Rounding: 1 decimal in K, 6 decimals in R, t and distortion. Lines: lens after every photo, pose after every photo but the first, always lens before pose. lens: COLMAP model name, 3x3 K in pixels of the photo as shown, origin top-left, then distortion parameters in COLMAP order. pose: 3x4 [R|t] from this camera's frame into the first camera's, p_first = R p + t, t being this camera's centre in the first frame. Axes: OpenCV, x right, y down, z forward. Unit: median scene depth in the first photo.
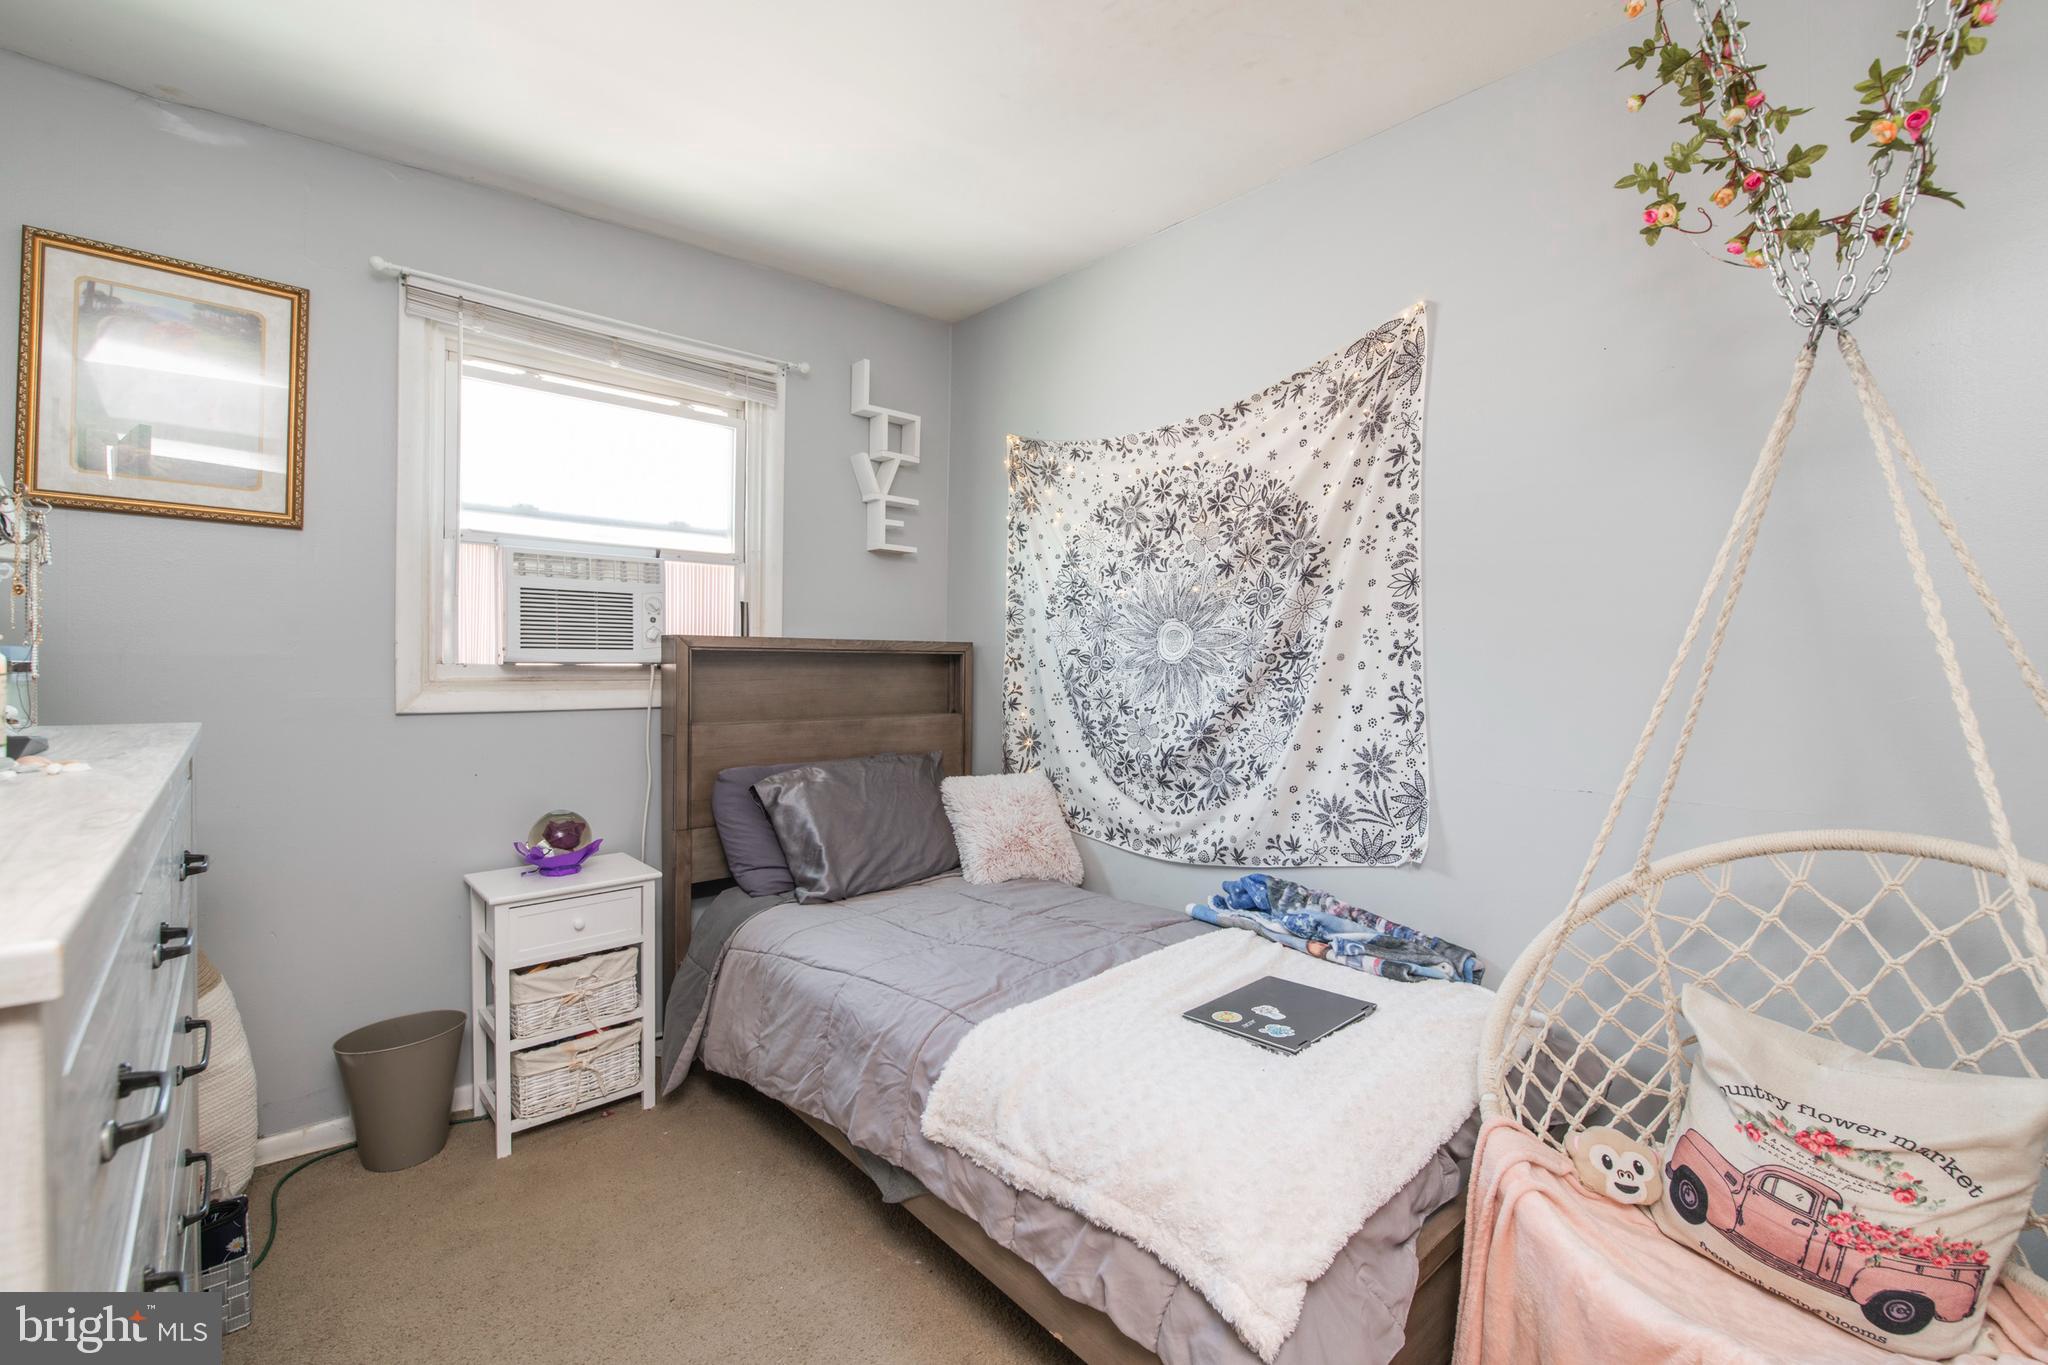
lens RADIAL K [[886.2, 0, 1003.0], [0, 886.2, 674.9], [0, 0, 1]] dist [-0.000580, -0.007166]
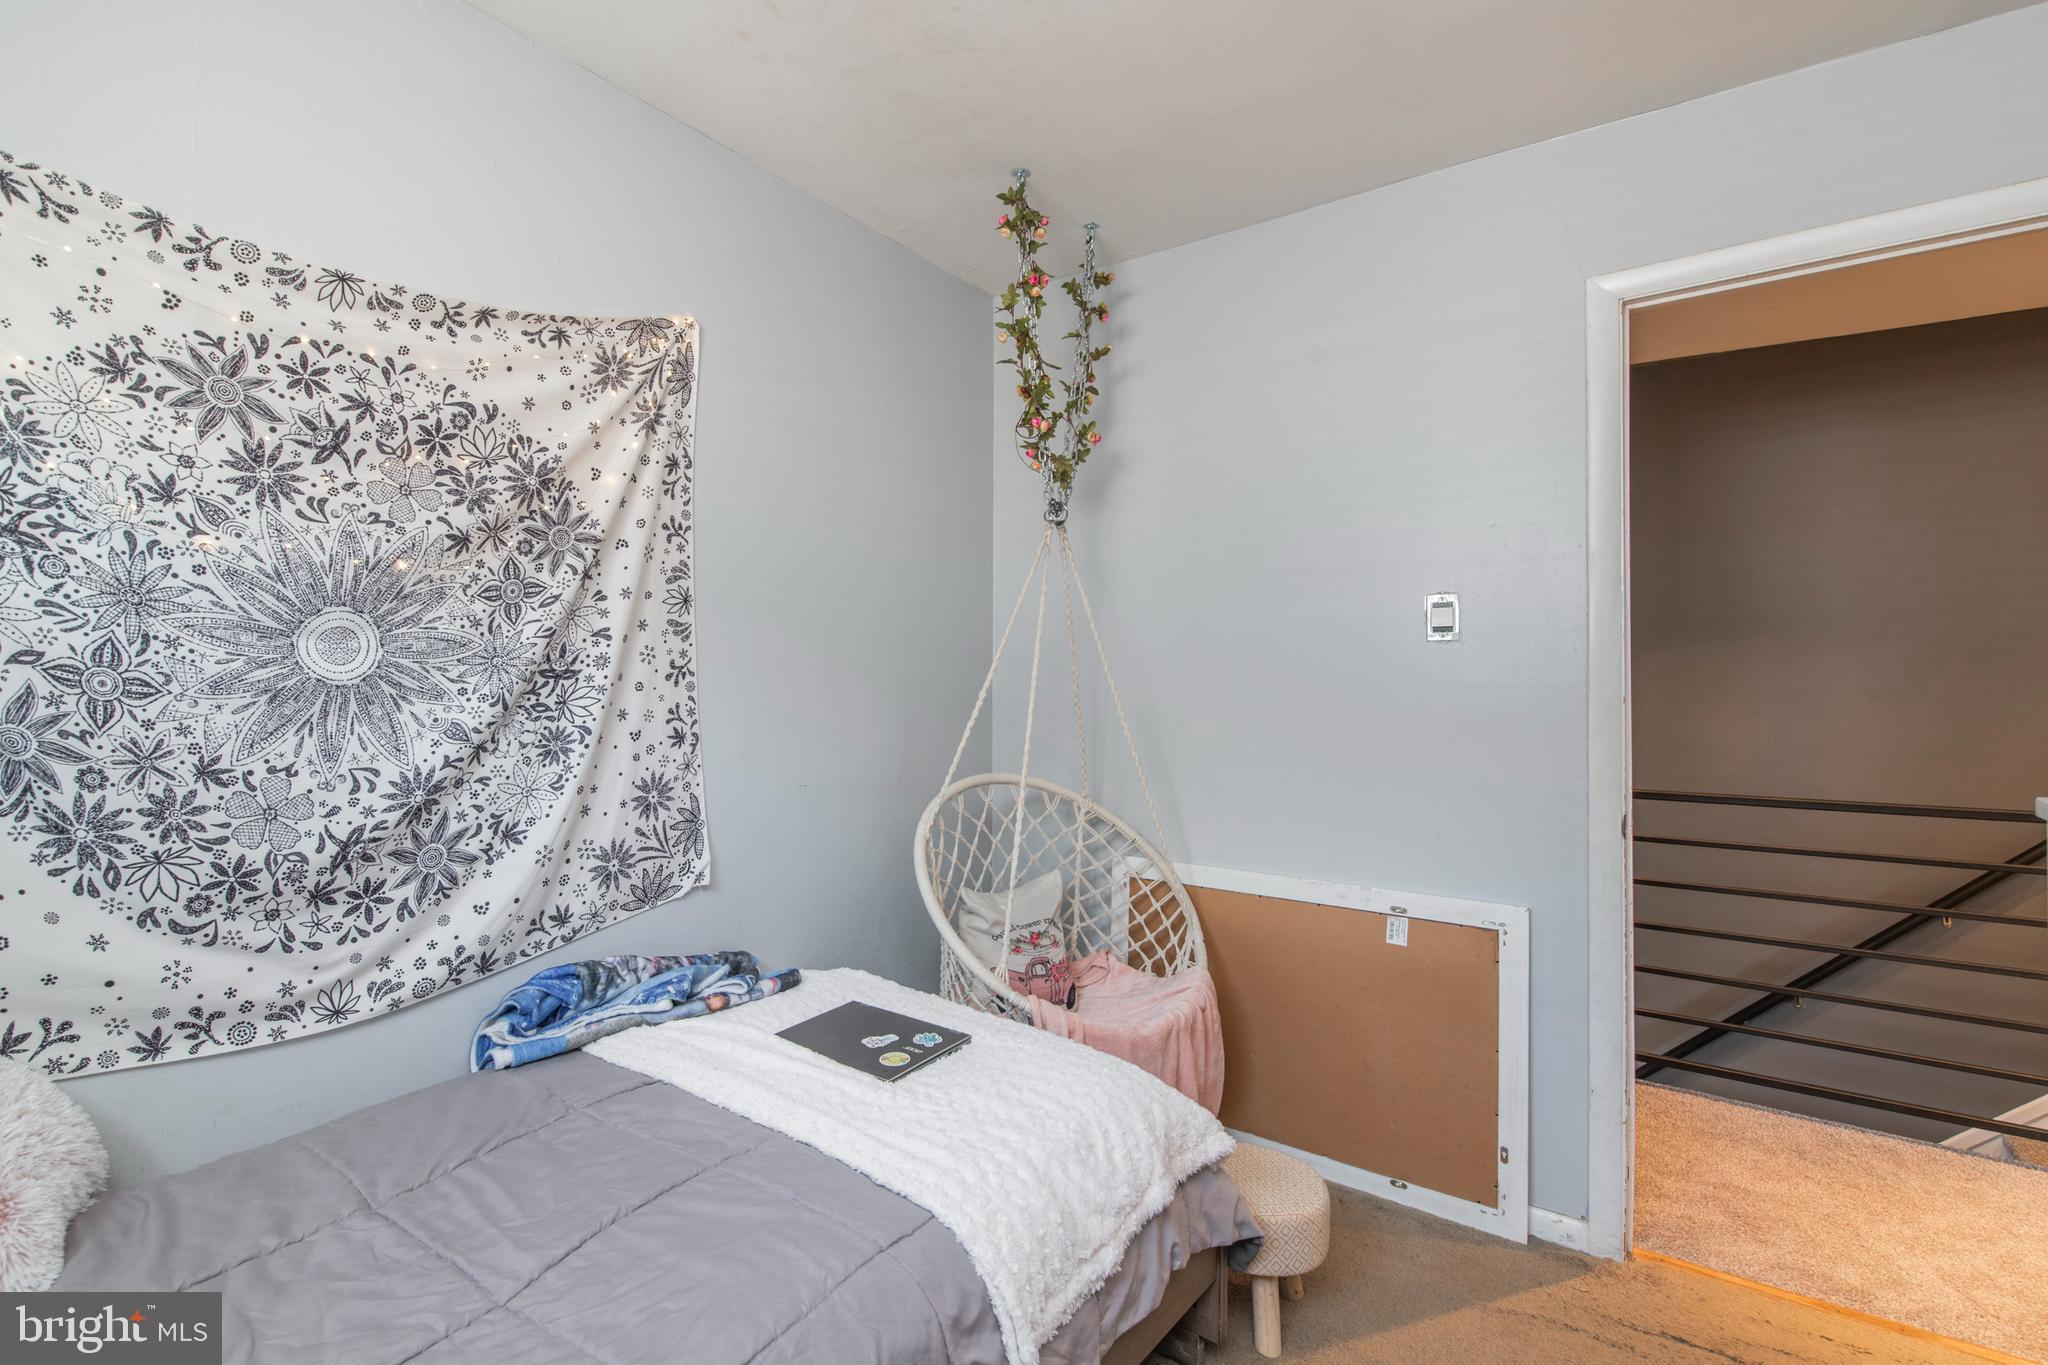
lens RADIAL K [[886.2, 0, 1003.0], [0, 886.2, 674.9], [0, 0, 1]] dist [-0.000580, -0.007166]
pose [[-0.182319, 0.000450, 0.983239, -0.495313], [0.002028, 0.999998, -0.000082, -0.019831], [-0.983237, 0.001979, -0.182320, 0.740868]]
